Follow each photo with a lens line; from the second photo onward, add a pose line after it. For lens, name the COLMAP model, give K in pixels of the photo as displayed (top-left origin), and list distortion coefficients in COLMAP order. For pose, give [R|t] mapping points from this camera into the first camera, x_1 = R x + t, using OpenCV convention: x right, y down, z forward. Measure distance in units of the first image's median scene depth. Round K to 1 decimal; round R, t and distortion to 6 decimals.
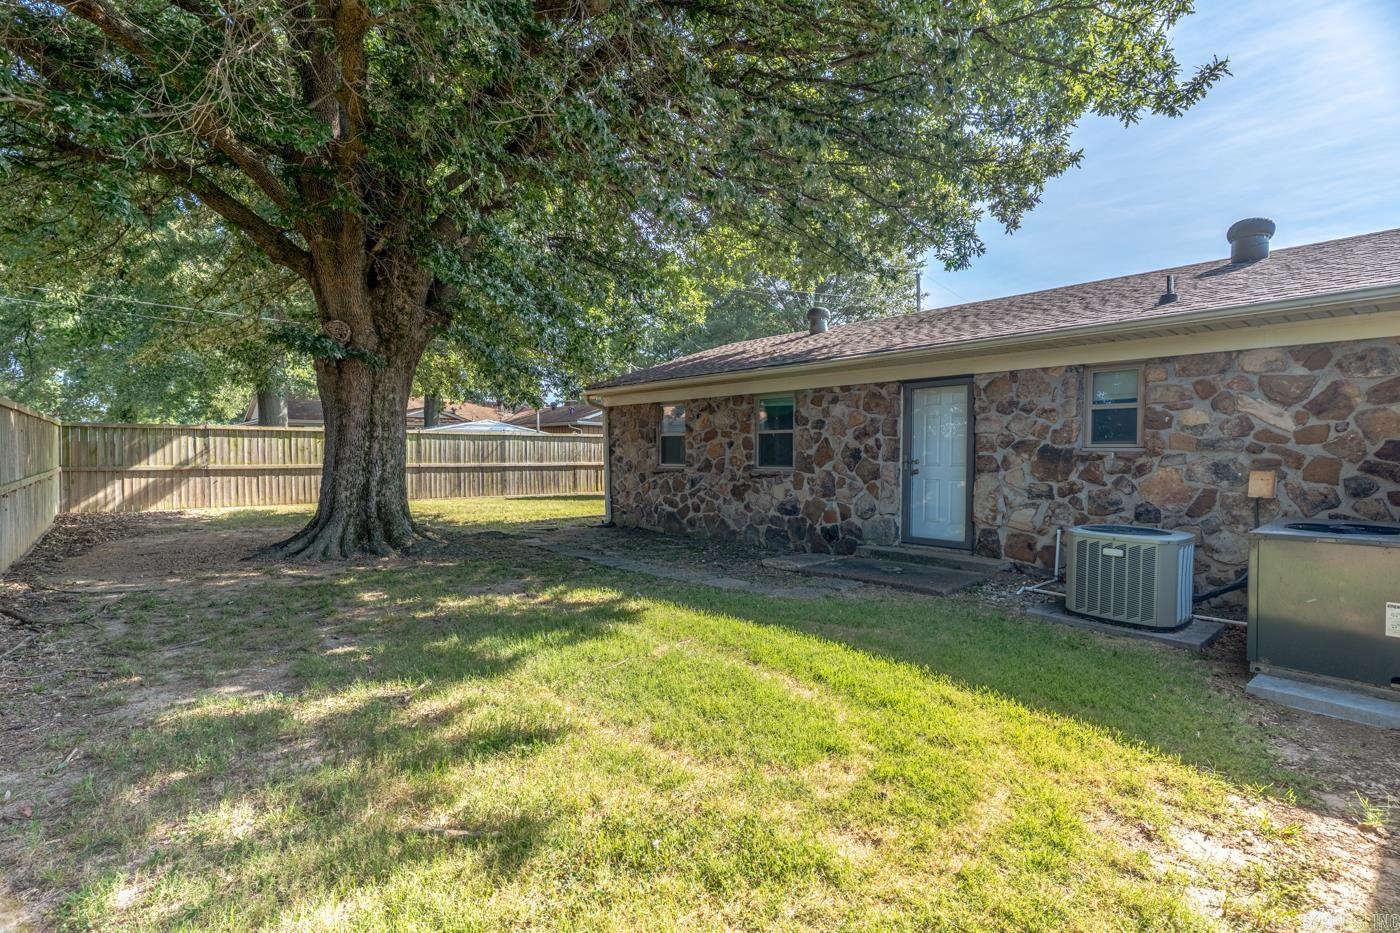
lens RADIAL K [[672.5, 0, 699.8], [0, 672.5, 454.8], [0, 0, 1]] dist [0.002555, 0.000397]
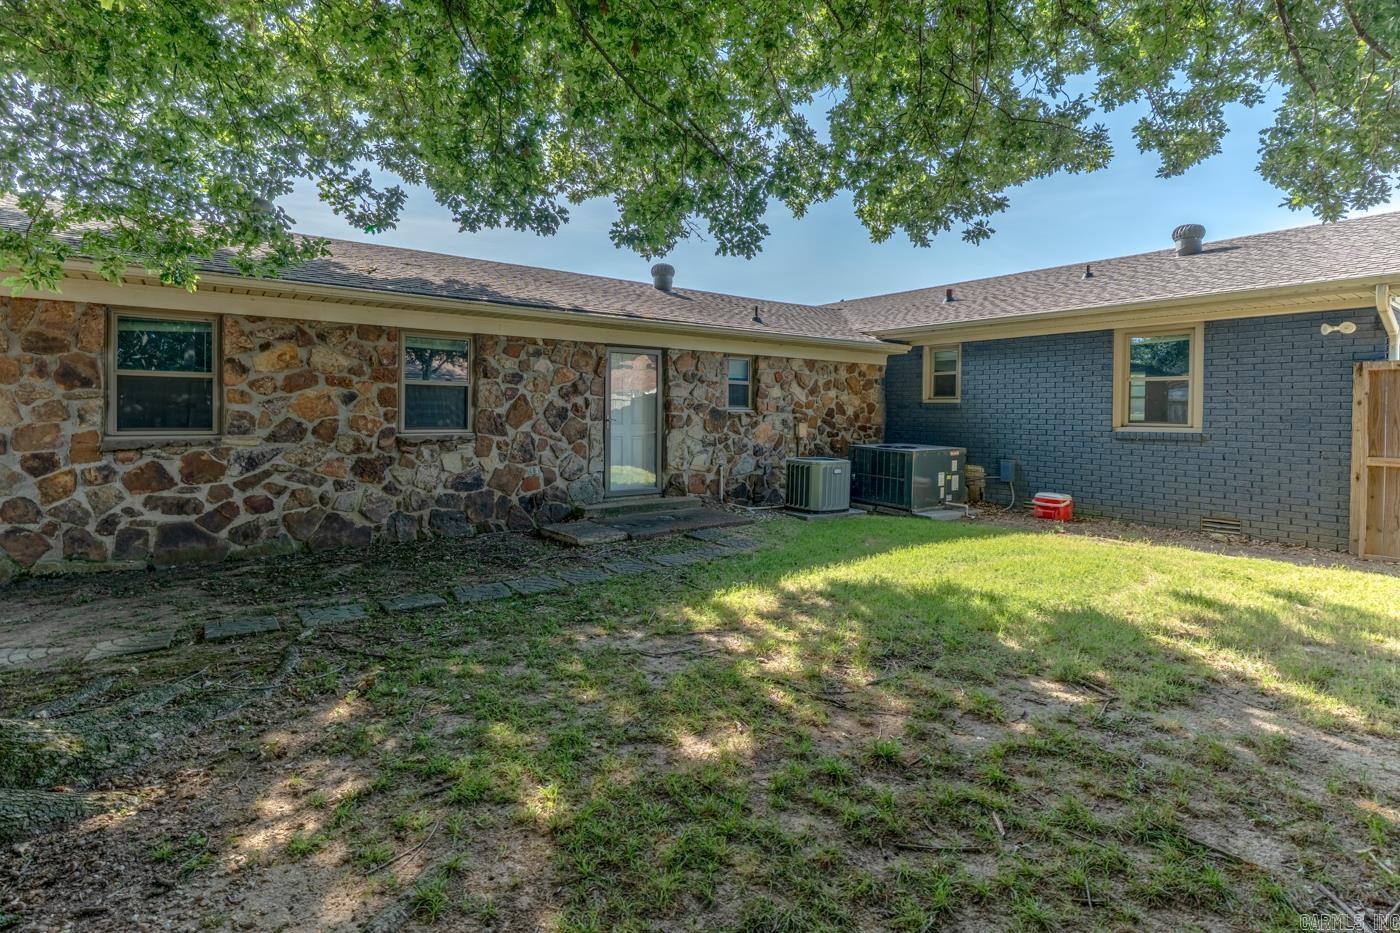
lens RADIAL K [[672.5, 0, 699.8], [0, 672.5, 454.8], [0, 0, 1]] dist [0.002555, 0.000397]
pose [[0.077327, -0.042628, 0.996094, -0.664610], [0.011905, 0.999054, 0.041831, 0.018945], [-0.996935, 0.008624, 0.077761, 0.697513]]
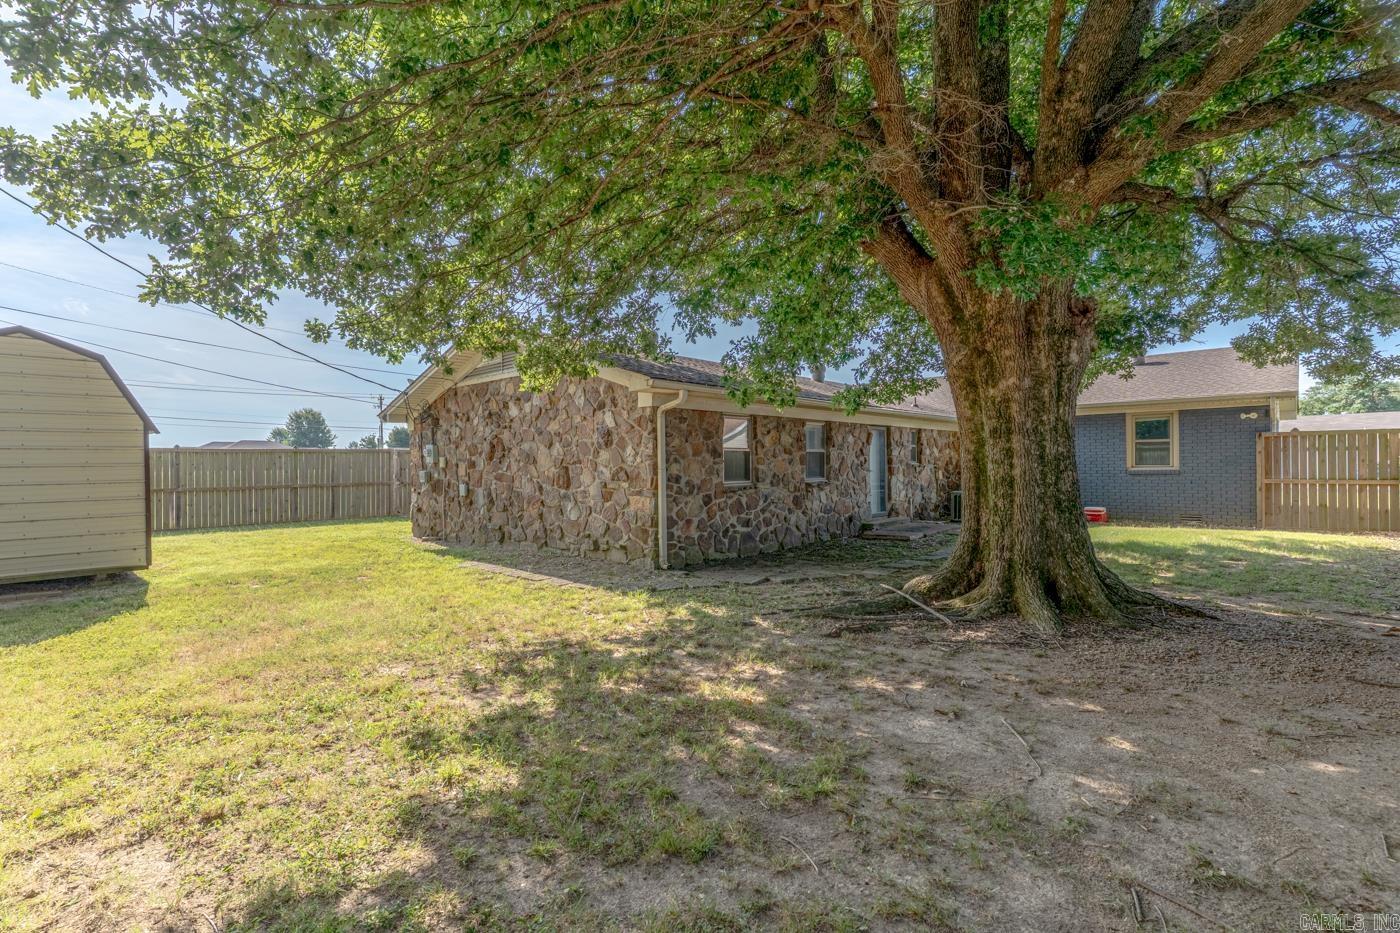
lens RADIAL K [[653.7, 0, 703.6], [0, 653.7, 481.1], [0, 0, 1]] dist [0.000936, 0.000158]
pose [[-0.116868, -0.001393, 0.993146, -1.187329], [0.039215, 0.999213, 0.006016, 0.007668], [-0.992373, 0.039650, -0.116721, 1.461479]]
